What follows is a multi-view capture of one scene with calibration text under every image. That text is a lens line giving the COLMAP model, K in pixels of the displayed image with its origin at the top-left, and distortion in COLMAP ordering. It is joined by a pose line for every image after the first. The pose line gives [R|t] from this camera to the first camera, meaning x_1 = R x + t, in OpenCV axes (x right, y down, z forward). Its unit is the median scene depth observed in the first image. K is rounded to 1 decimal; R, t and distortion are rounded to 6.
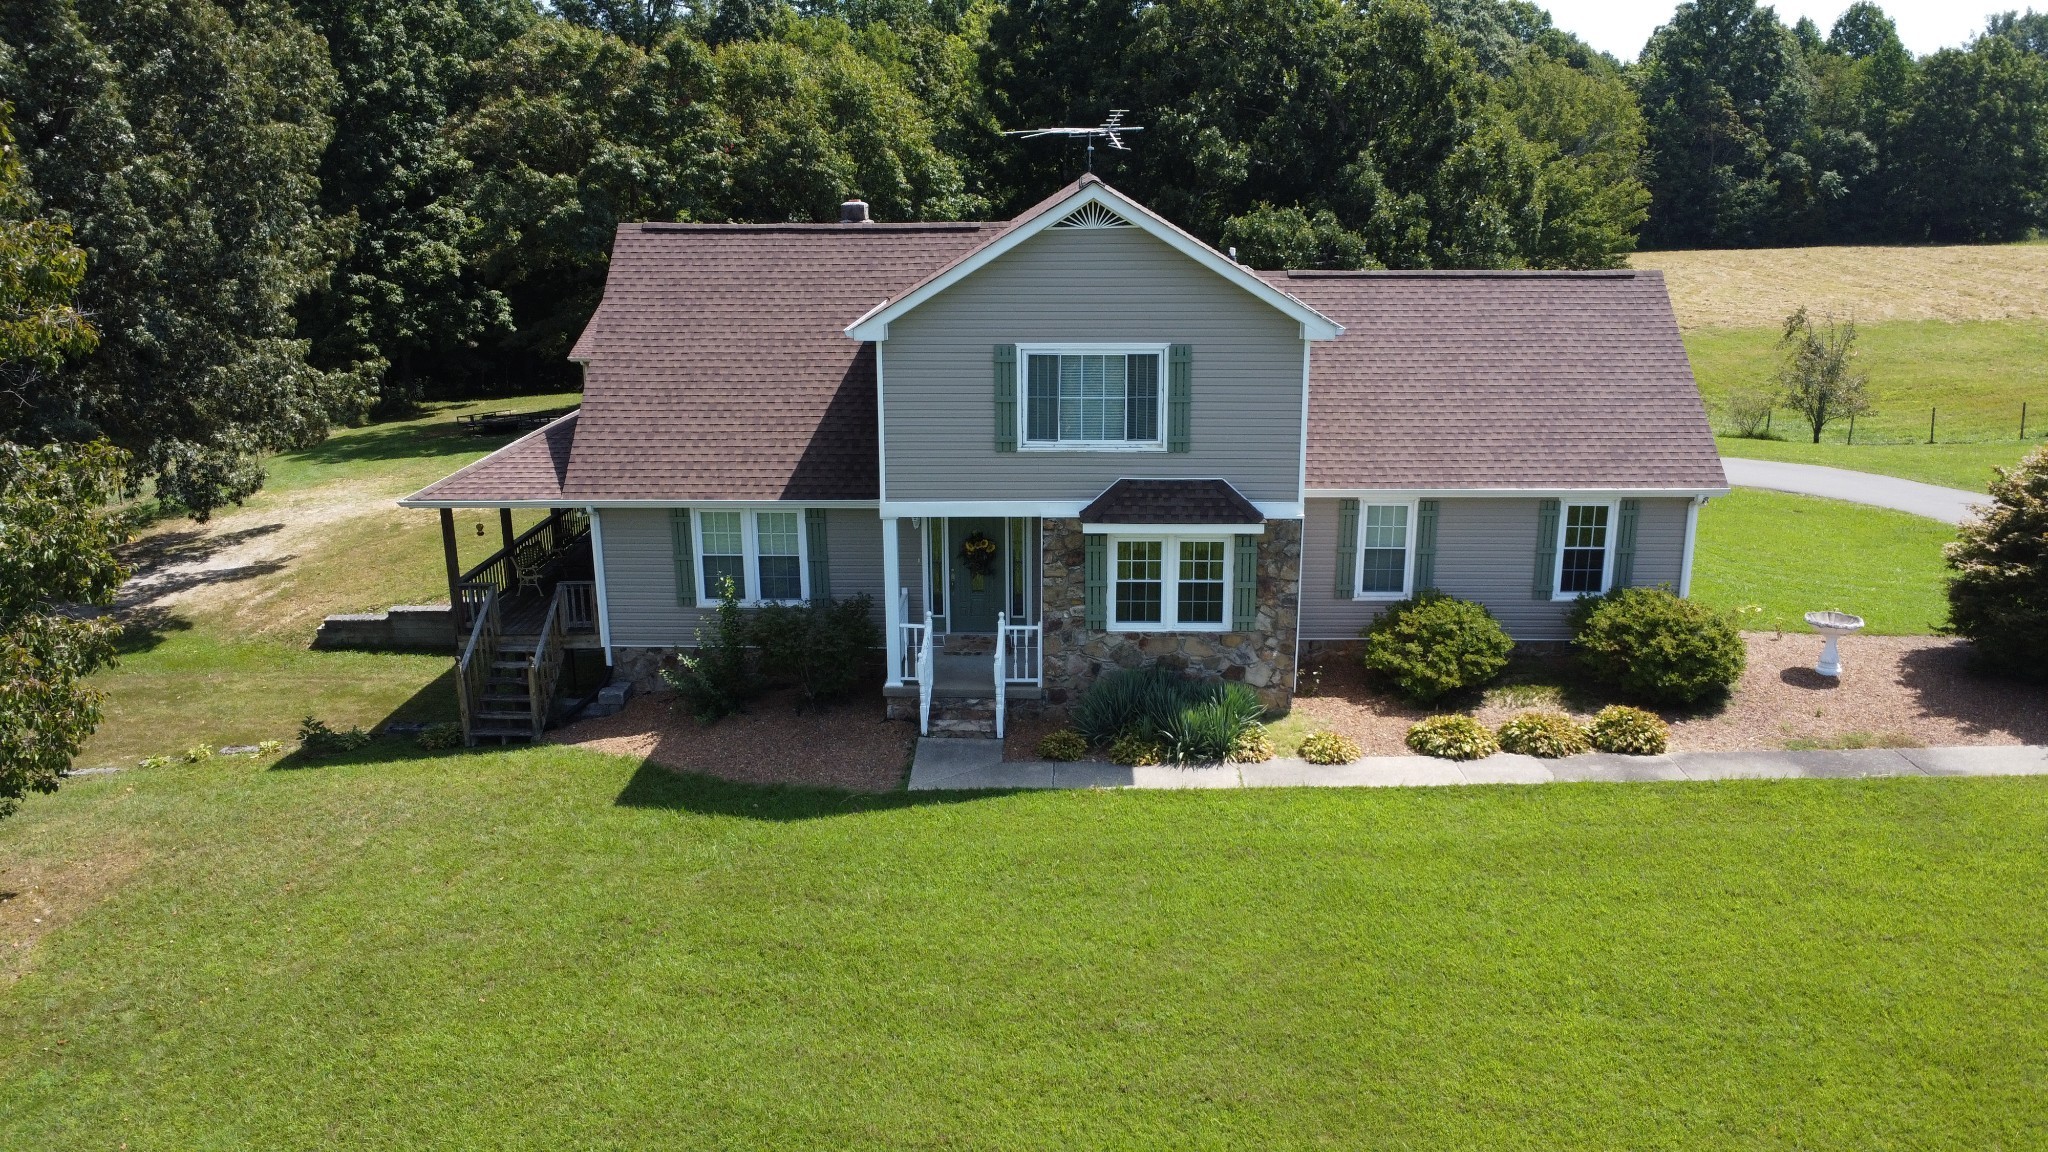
lens RADIAL K [[1492.3, 0, 1024.0], [0, 1492.3, 576.0], [0, 0, 1]] dist [-0.031382, -0.000087]
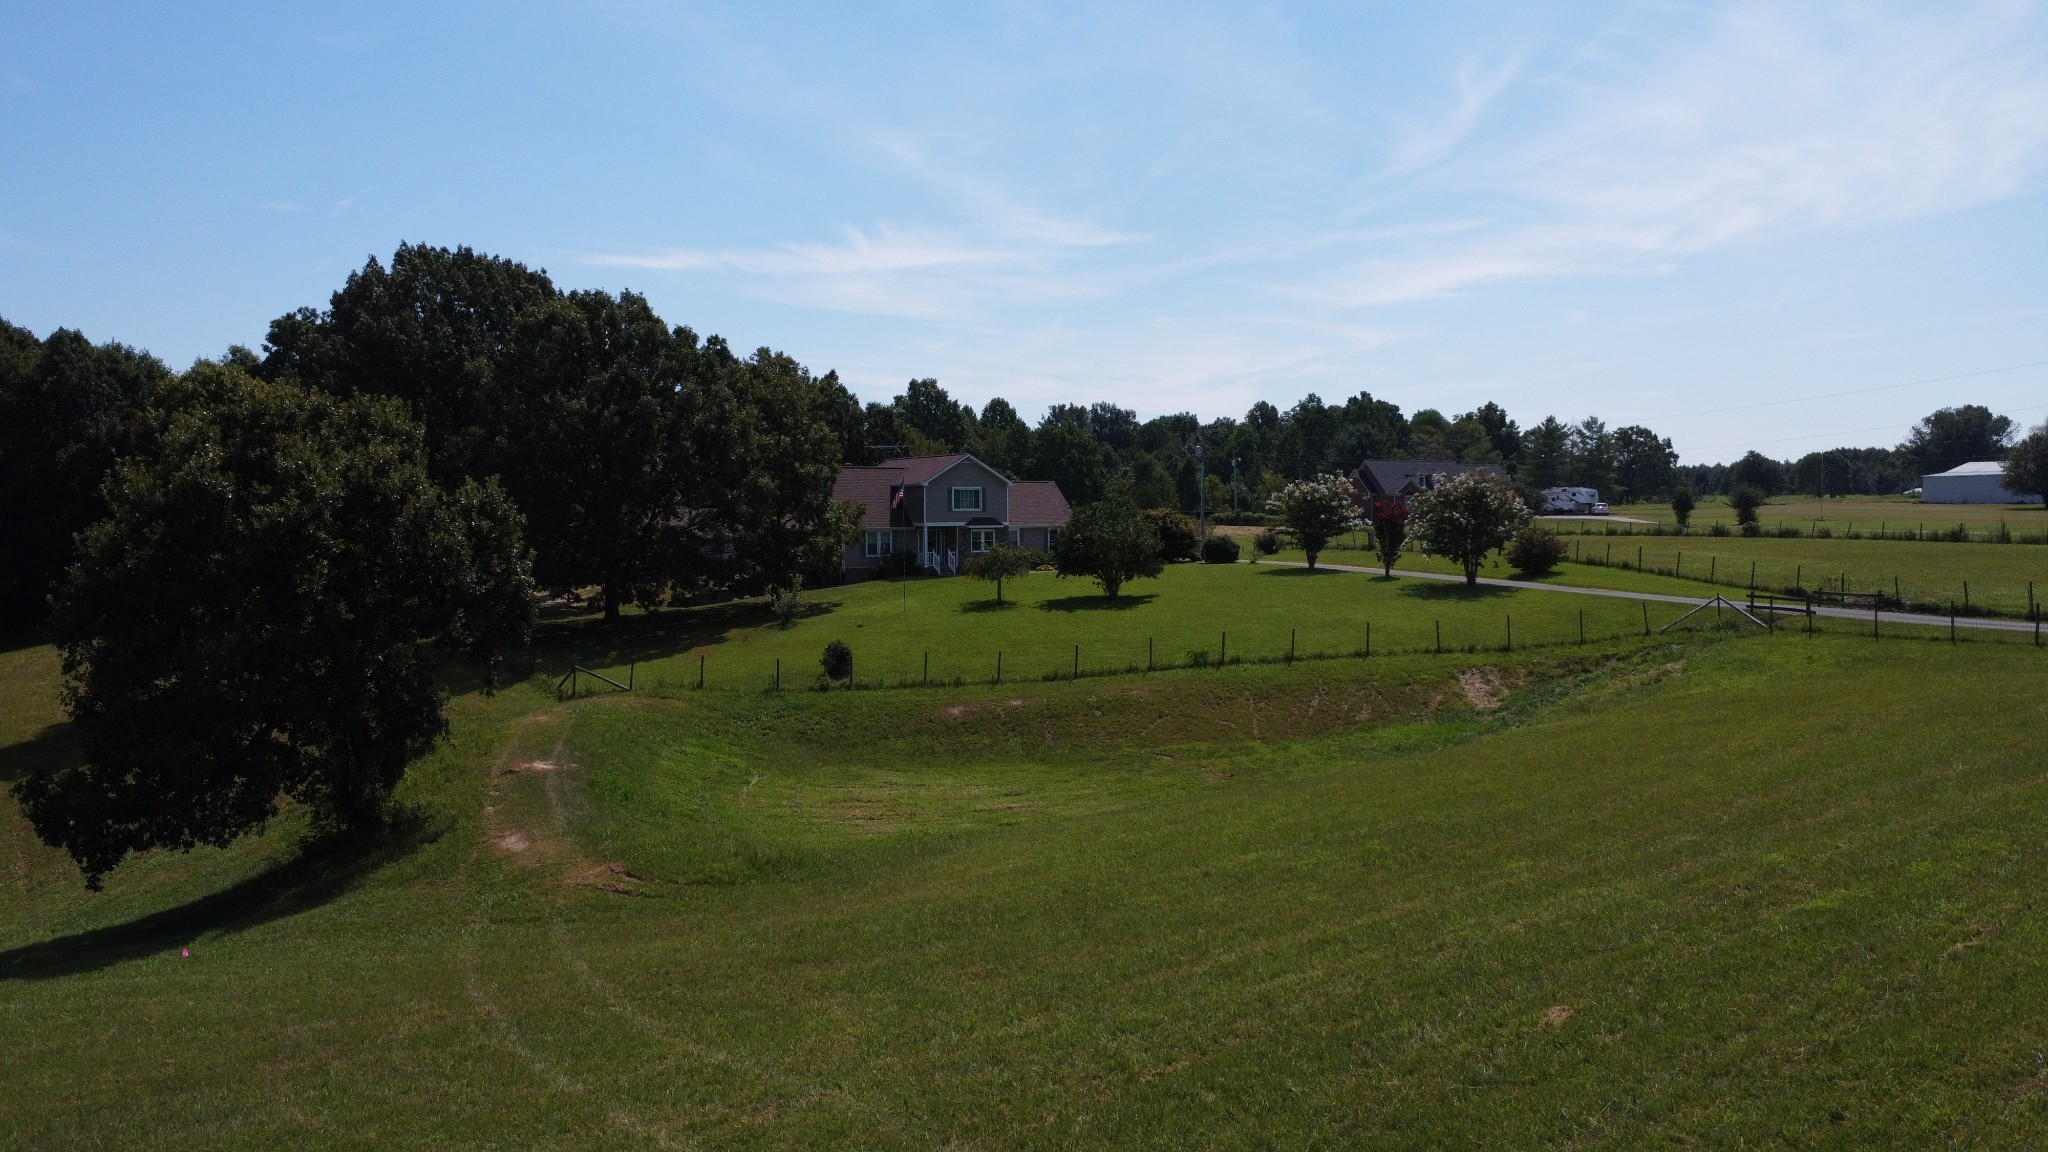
lens RADIAL K [[1492.3, 0, 1024.0], [0, 1492.3, 576.0], [0, 0, 1]] dist [-0.031382, -0.000087]
pose [[0.850200, -0.023092, 0.525953, -2.124996], [0.144231, 0.971031, -0.190516, 0.965554], [-0.506318, 0.237836, 0.828901, -2.712705]]
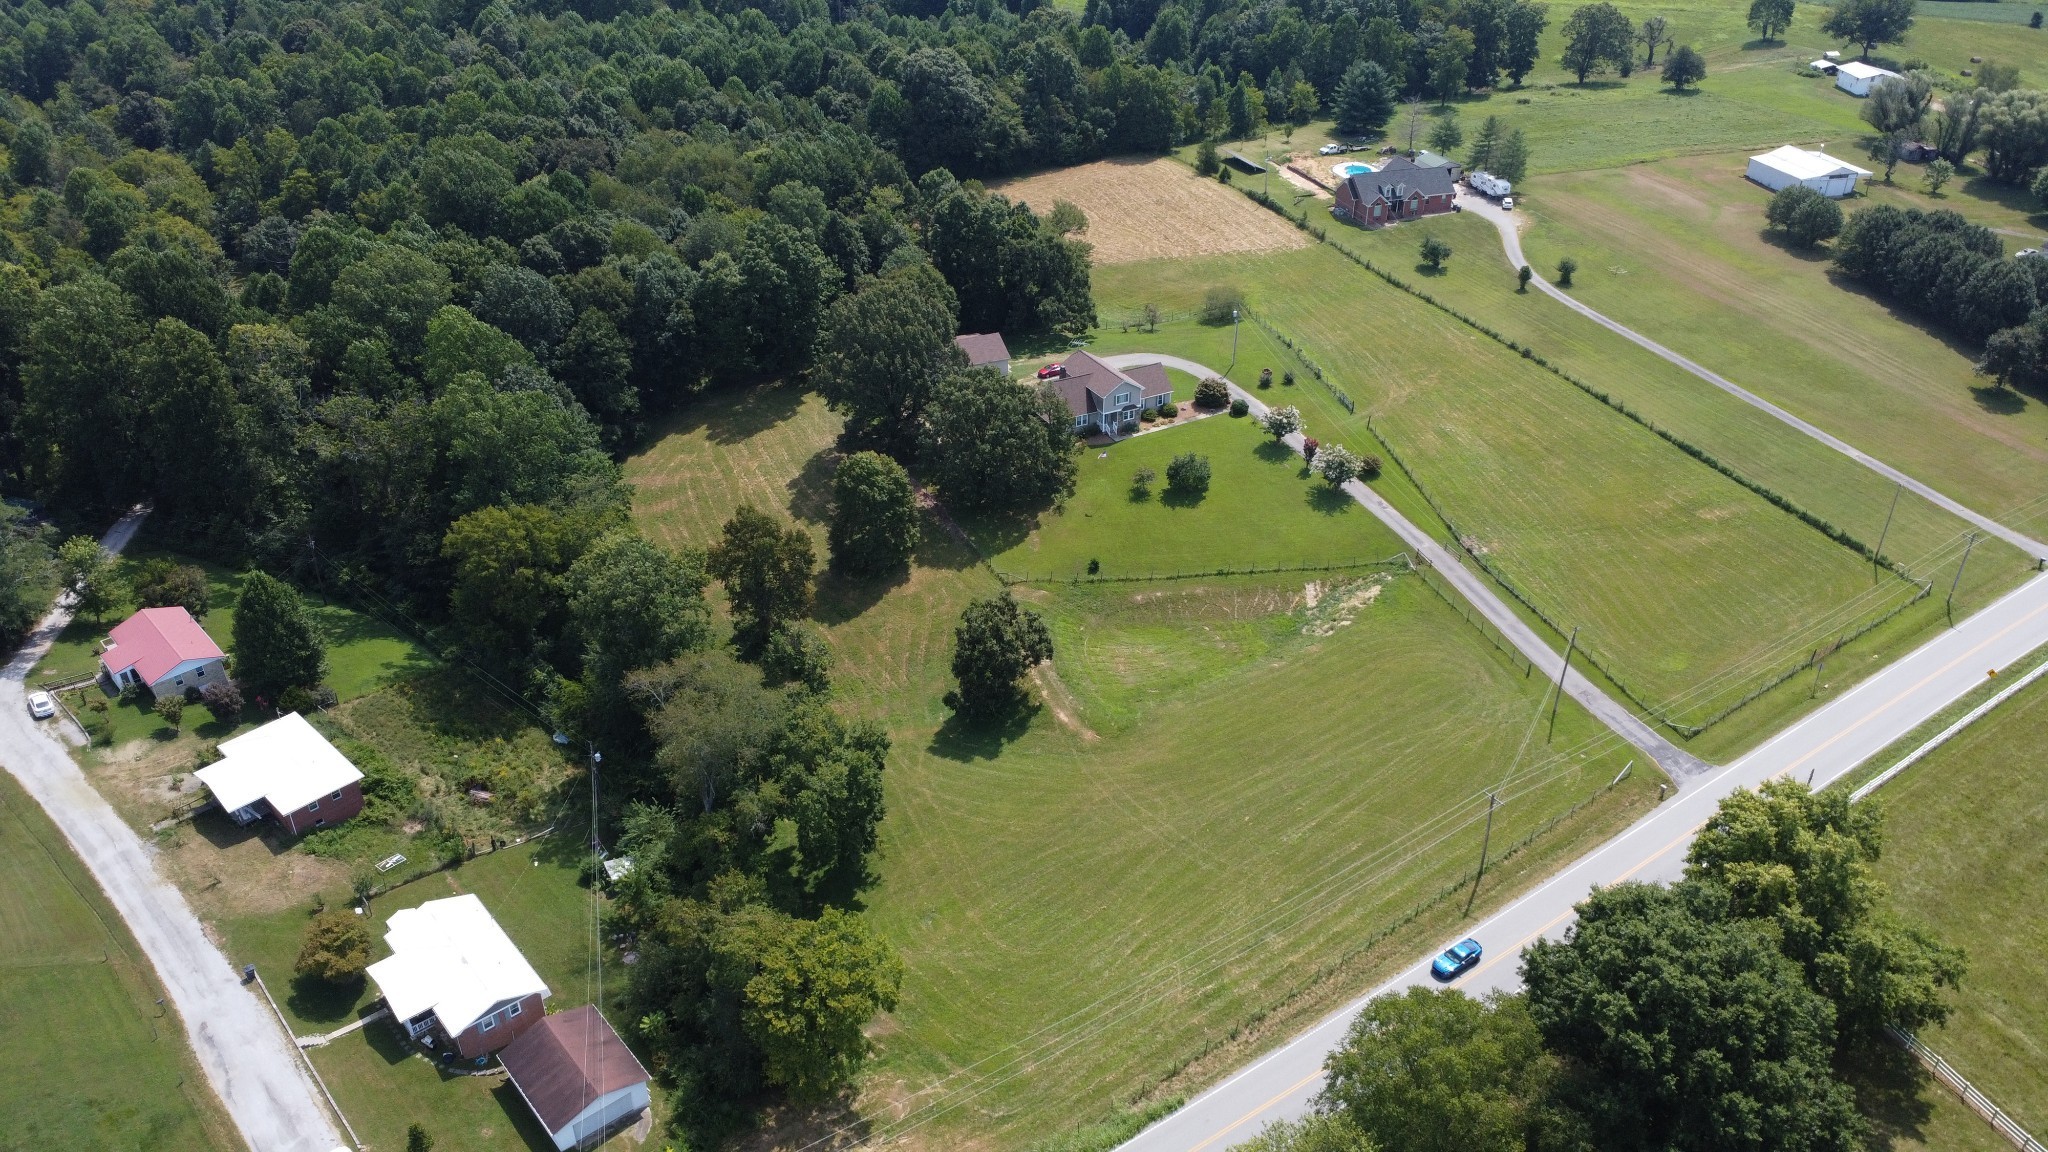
lens RADIAL K [[1492.3, 0, 1024.0], [0, 1492.3, 576.0], [0, 0, 1]] dist [-0.031382, -0.000087]
pose [[0.862034, -0.258861, 0.435762, -4.851851], [0.132272, 0.944846, 0.299615, -1.948001], [-0.489287, -0.200639, 0.848730, -6.905961]]
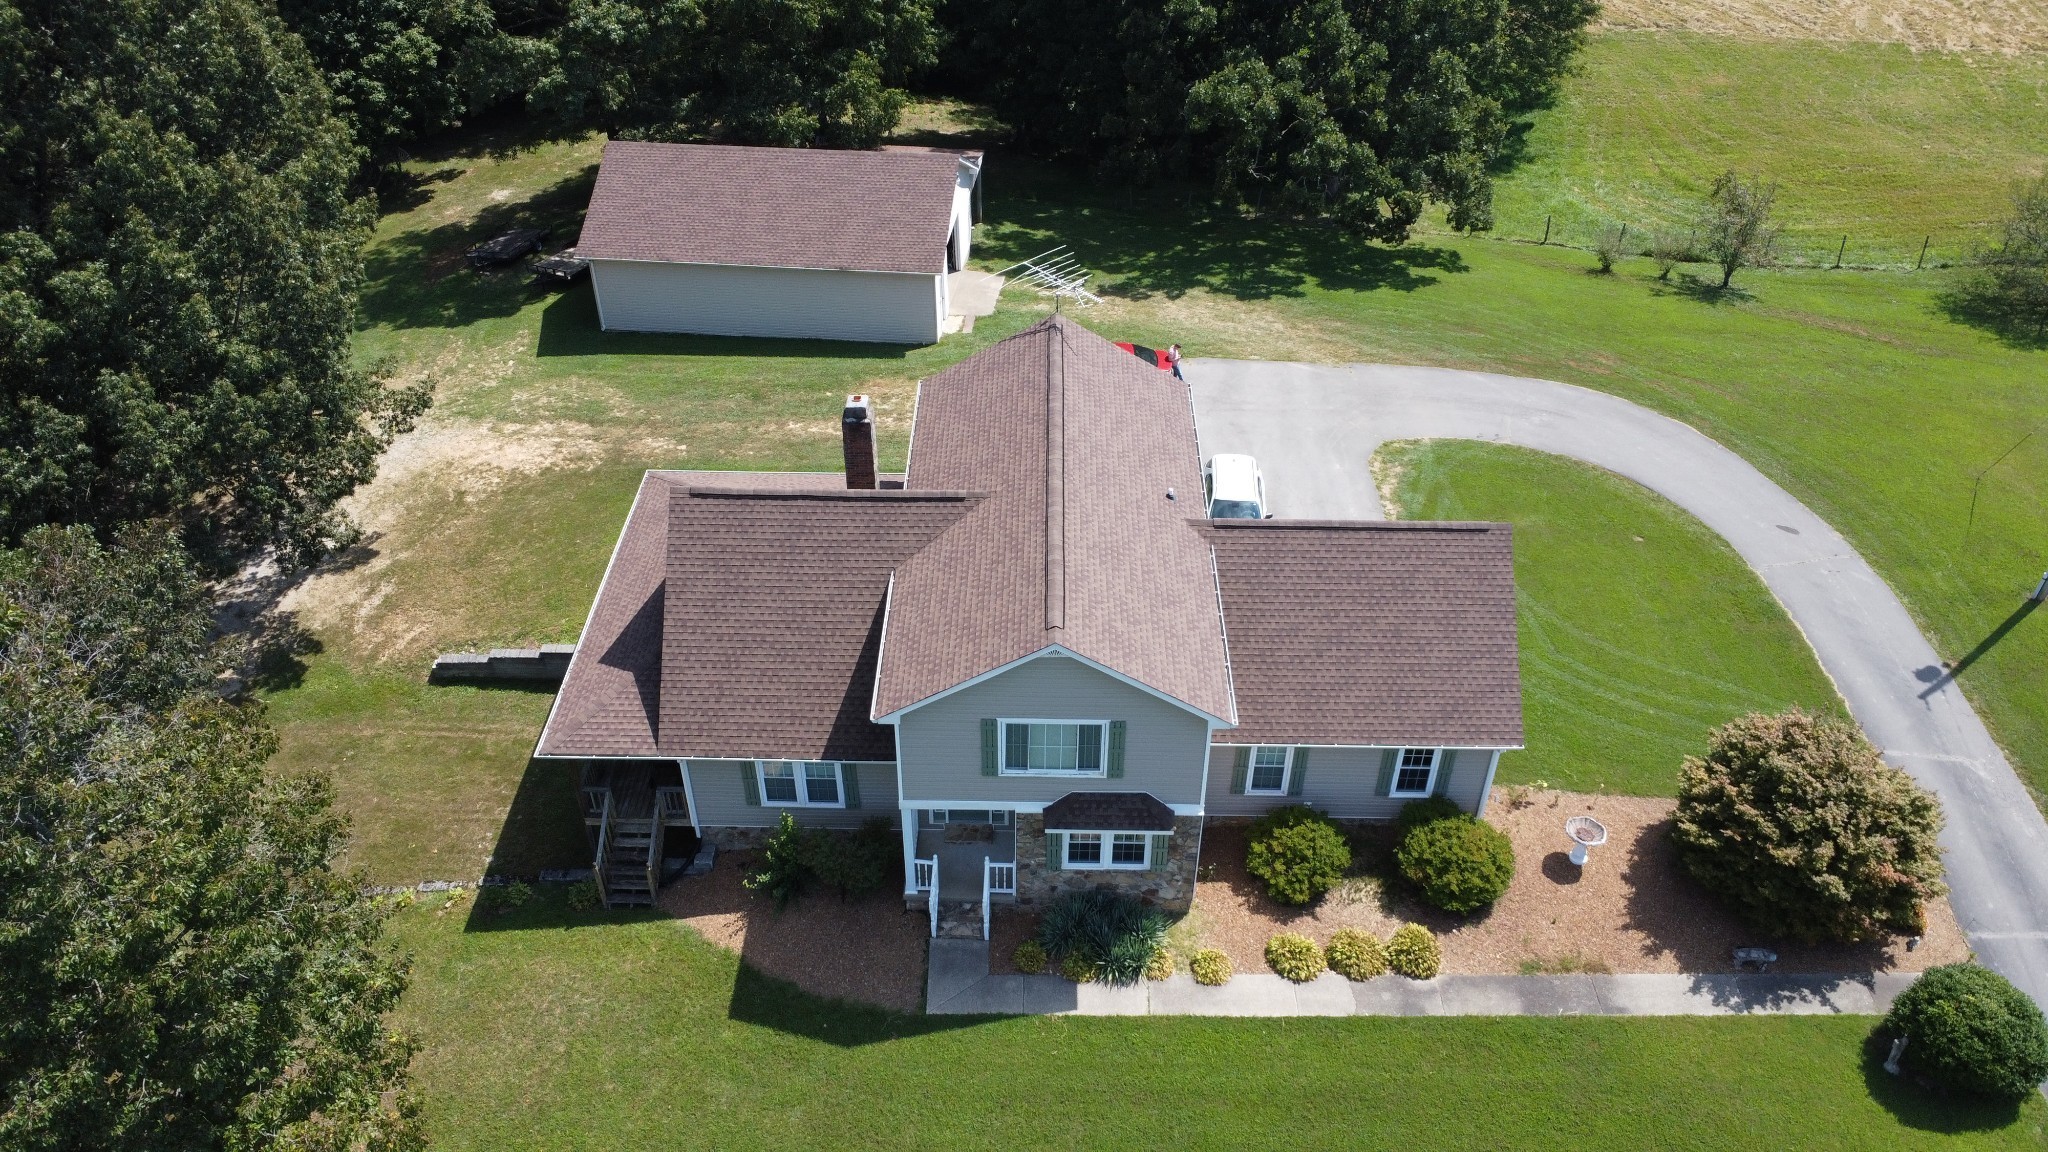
lens RADIAL K [[1492.3, 0, 1024.0], [0, 1492.3, 576.0], [0, 0, 1]] dist [-0.031382, -0.000087]
pose [[0.999797, -0.003994, 0.019748, -0.006830], [-0.003742, 0.926283, 0.376809, -0.744289], [-0.019798, -0.376806, 0.926080, -0.199199]]
